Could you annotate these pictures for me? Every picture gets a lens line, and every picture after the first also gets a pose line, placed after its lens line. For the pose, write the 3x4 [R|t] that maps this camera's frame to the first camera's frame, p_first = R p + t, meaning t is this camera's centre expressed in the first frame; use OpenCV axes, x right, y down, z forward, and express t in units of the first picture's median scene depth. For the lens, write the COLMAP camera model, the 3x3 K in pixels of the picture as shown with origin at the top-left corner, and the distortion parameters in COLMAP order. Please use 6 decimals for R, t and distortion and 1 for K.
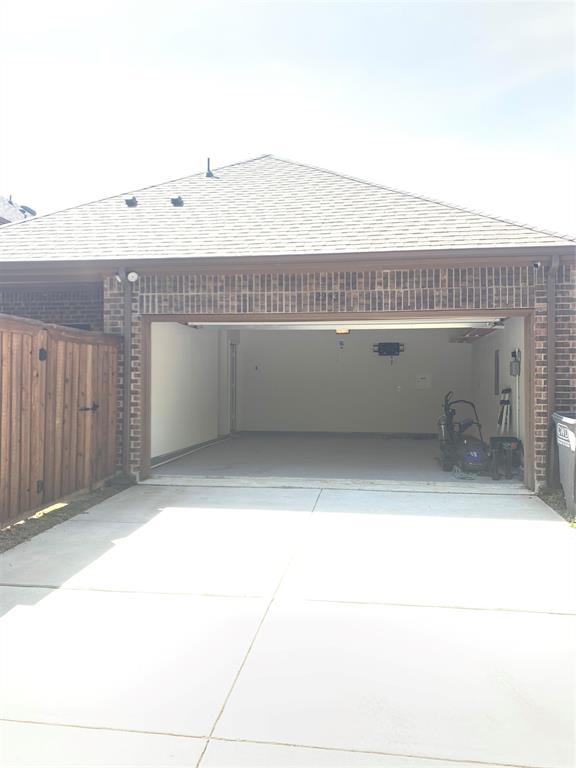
lens RADIAL K [[585.4, 0, 290.3], [0, 585.4, 372.2], [0, 0, 1]] dist [0.140365, -0.243635]
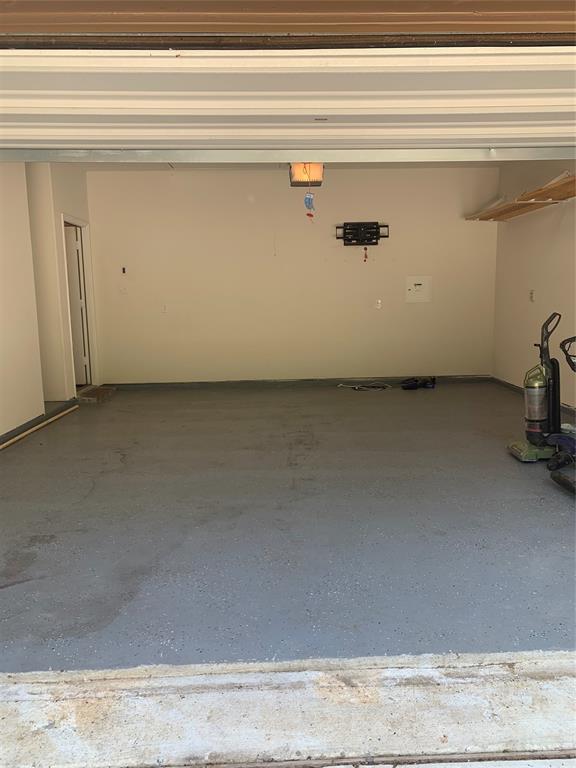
lens RADIAL K [[585.4, 0, 290.3], [0, 585.4, 372.2], [0, 0, 1]] dist [0.140365, -0.243635]
pose [[0.985632, -0.044697, 0.162884, 0.001612], [0.018627, 0.987232, 0.158193, 0.001240], [-0.167875, -0.152887, 0.973881, 0.438672]]
